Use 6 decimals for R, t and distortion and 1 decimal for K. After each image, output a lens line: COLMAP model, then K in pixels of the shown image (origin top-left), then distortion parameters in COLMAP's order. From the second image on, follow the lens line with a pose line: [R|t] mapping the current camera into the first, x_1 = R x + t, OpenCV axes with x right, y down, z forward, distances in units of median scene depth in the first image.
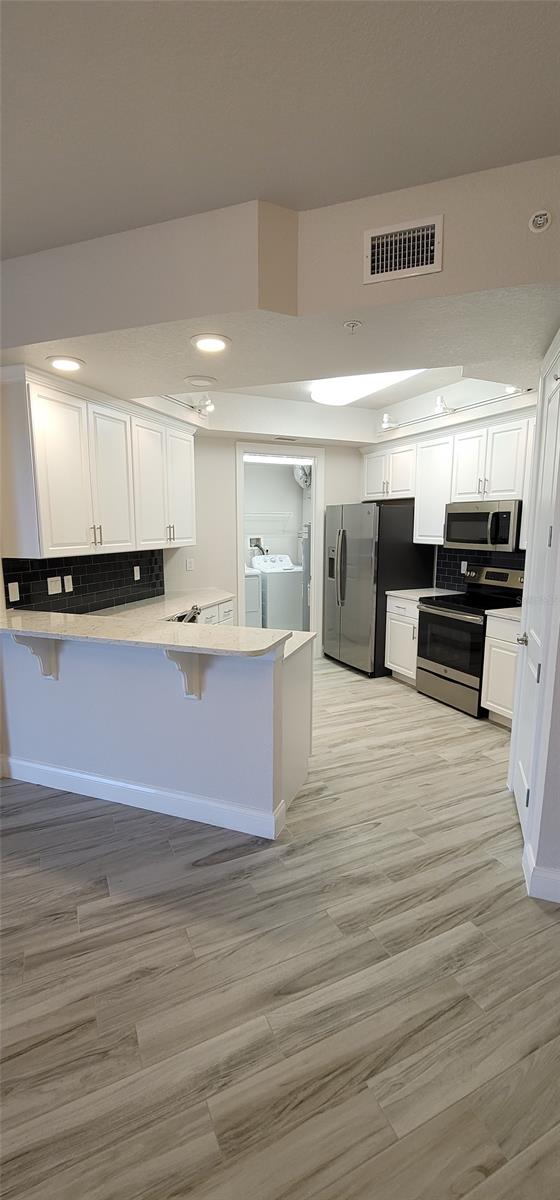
lens RADIAL K [[492.3, 0, 281.9], [0, 492.3, 608.2], [0, 0, 1]] dist [-0.003665, 0.000332]
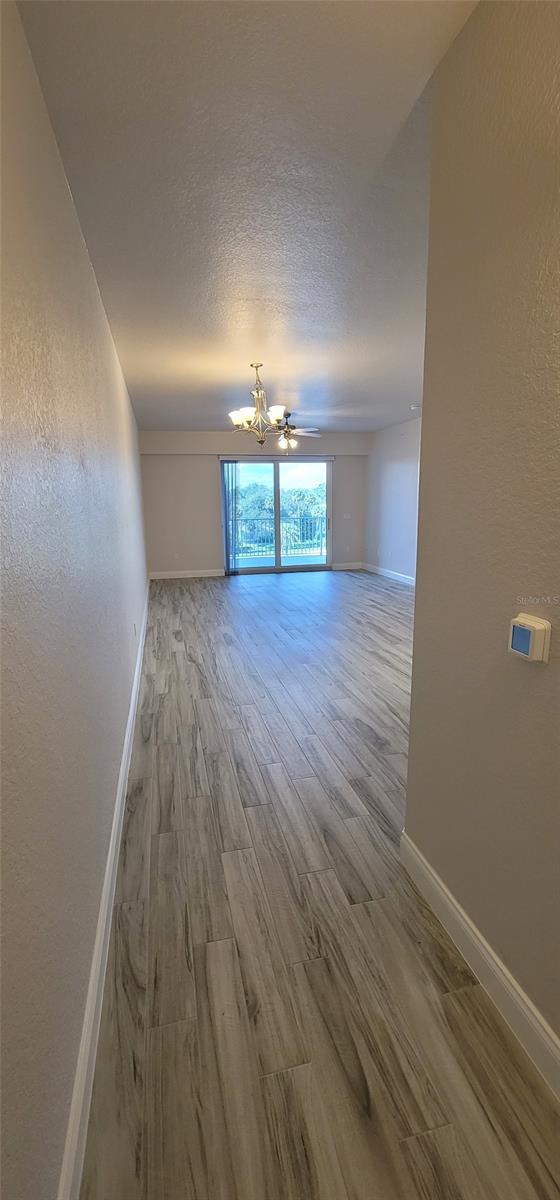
lens RADIAL K [[492.3, 0, 281.9], [0, 492.3, 608.2], [0, 0, 1]] dist [-0.003665, 0.000332]
pose [[-0.202835, 0.210661, -0.956284, 1.131130], [-0.151274, 0.958120, 0.243152, -0.031598], [0.967458, 0.193981, -0.162473, 0.264780]]
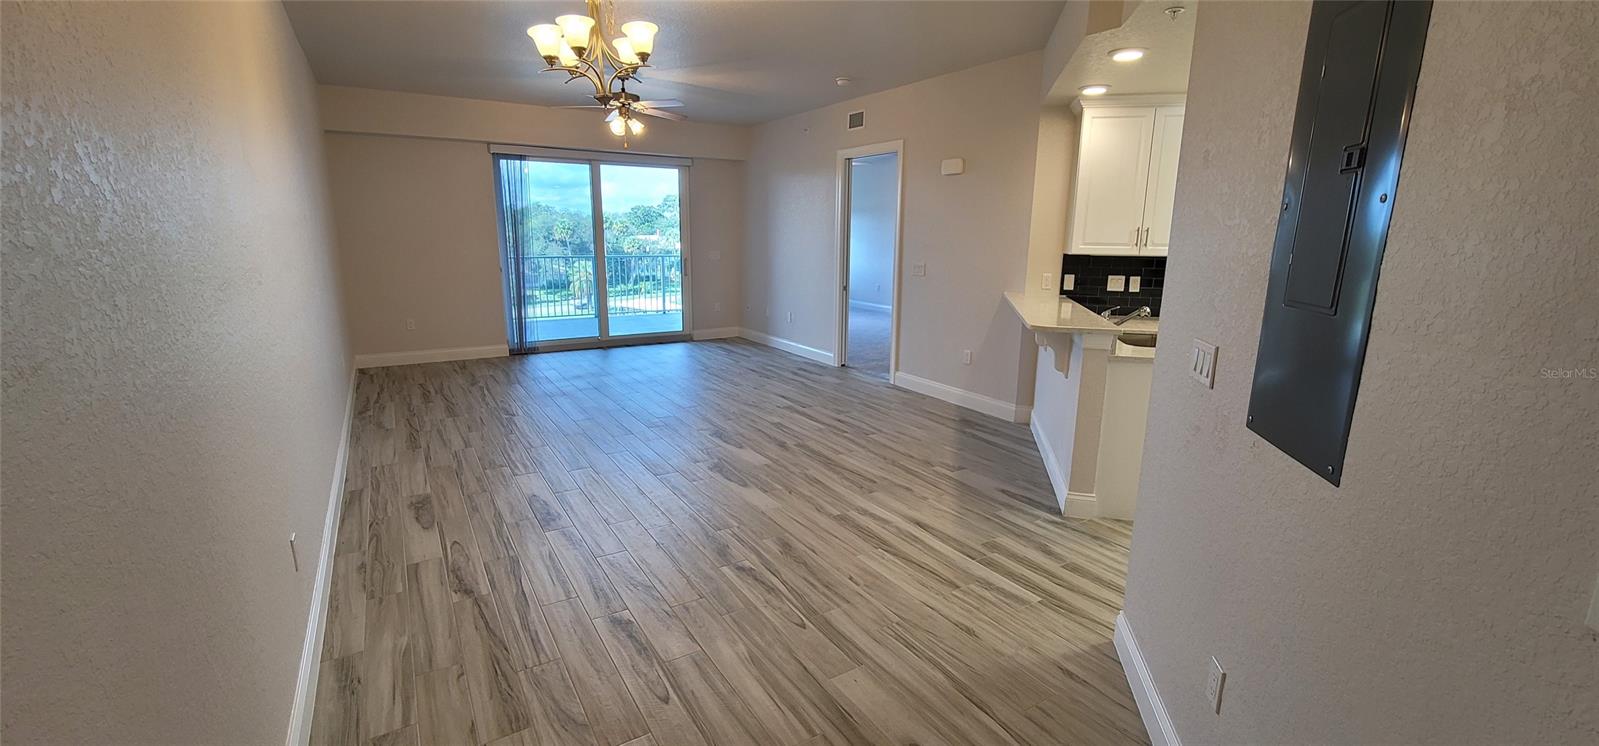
lens RADIAL K [[656.0, 0, 805.2], [0, 656.0, 376.7], [0, 0, 1]] dist [-0.003665, 0.000332]
pose [[0.122406, 0.213940, -0.969147, 0.739031], [-0.180261, 0.965041, 0.190266, 0.001169], [0.975973, 0.151410, 0.156692, 0.100378]]
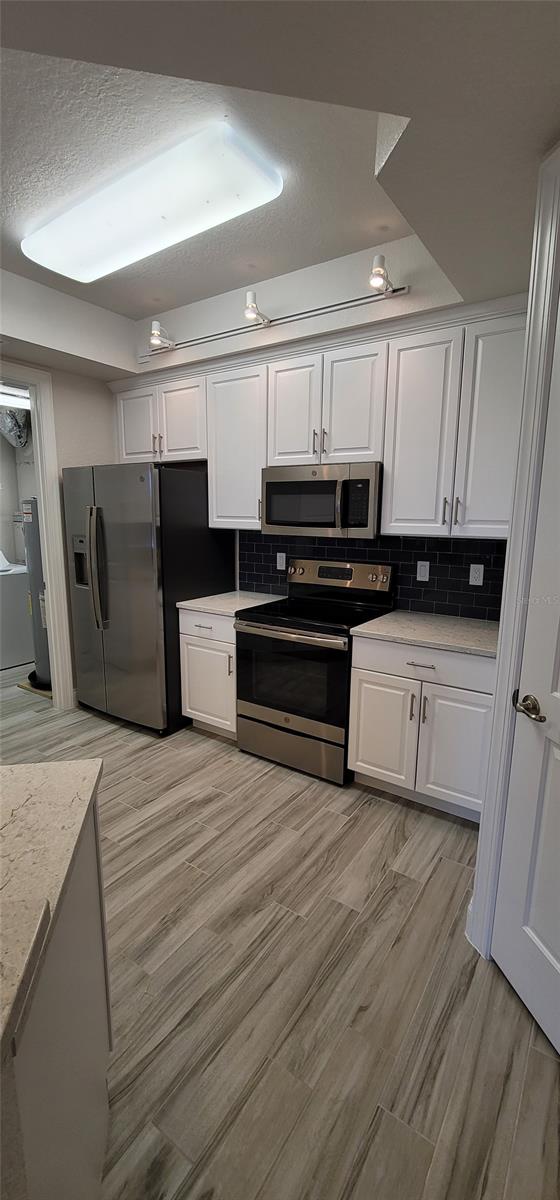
lens RADIAL K [[492.5, 0, 278.7], [0, 492.5, 605.5], [0, 0, 1]] dist [-0.009025, 0.000221]
pose [[0.865102, -0.084970, 0.494347, 0.008030], [0.074771, 0.996381, 0.040412, -0.056261], [-0.495992, 0.002002, 0.868325, 0.446378]]
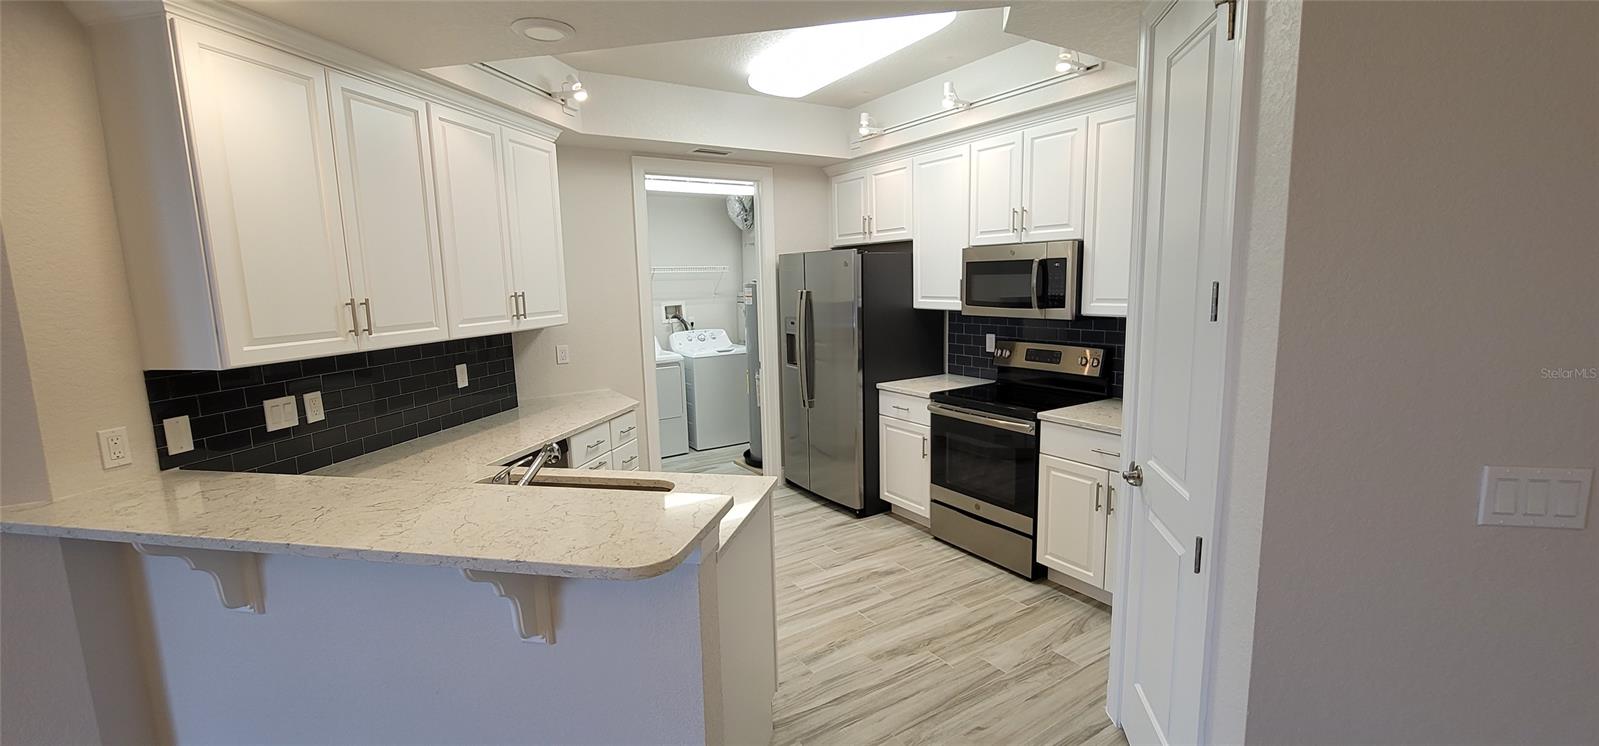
lens RADIAL K [[656.3, 0, 805.8], [0, 656.3, 376.9], [0, 0, 1]] dist [-0.009025, 0.000221]
pose [[0.990637, -0.043378, 0.129447, 0.007788], [0.046330, 0.998728, -0.019879, -0.036564], [-0.128420, 0.025690, 0.991387, 0.183549]]
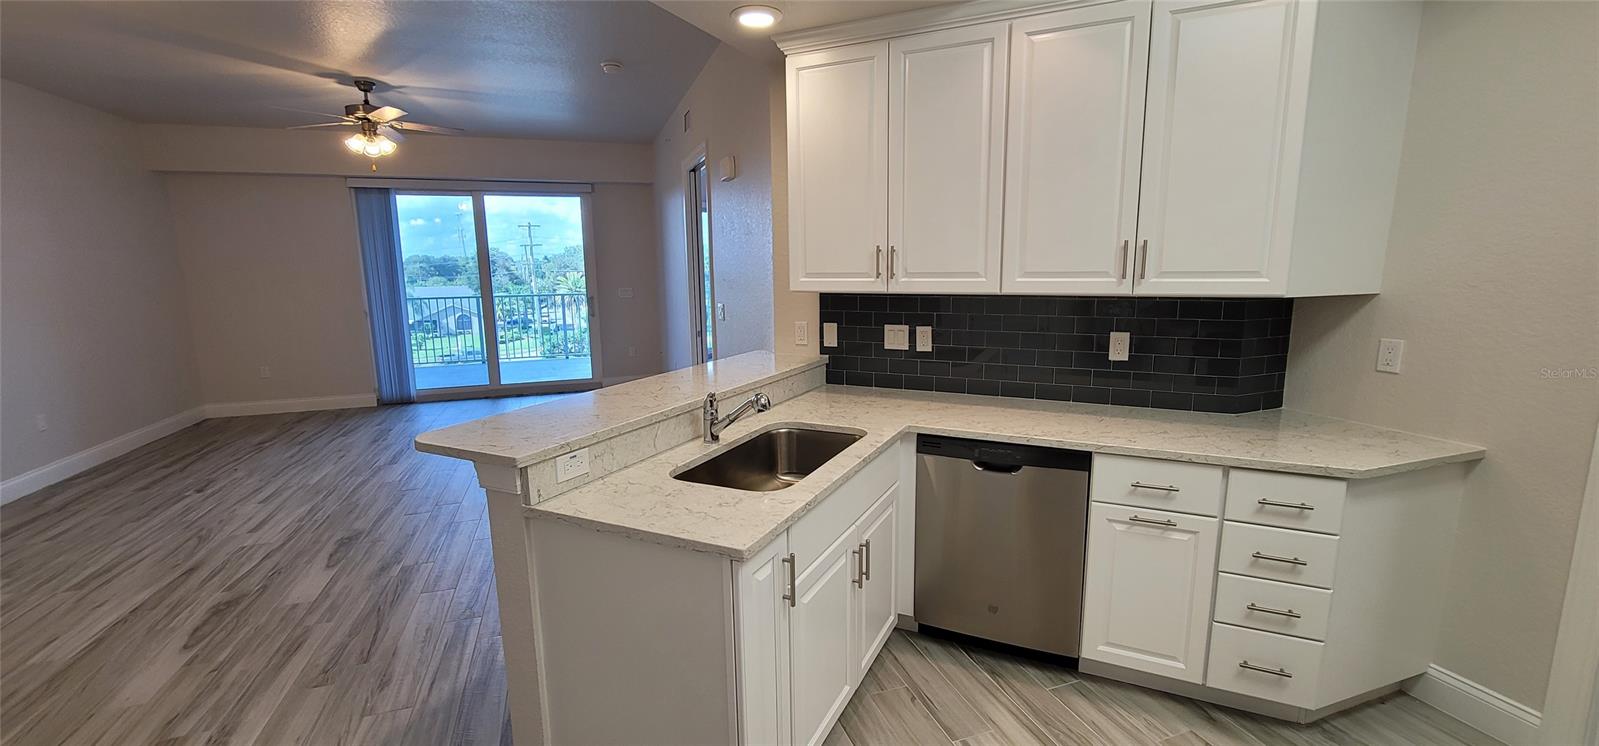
lens RADIAL K [[656.0, 0, 805.2], [0, 656.0, 376.7], [0, 0, 1]] dist [-0.003665, 0.000332]
pose [[-0.108915, 0.169630, -0.979471, 0.355024], [-0.156423, 0.970132, 0.185407, -0.113483], [0.981667, 0.173406, -0.079128, 0.772270]]
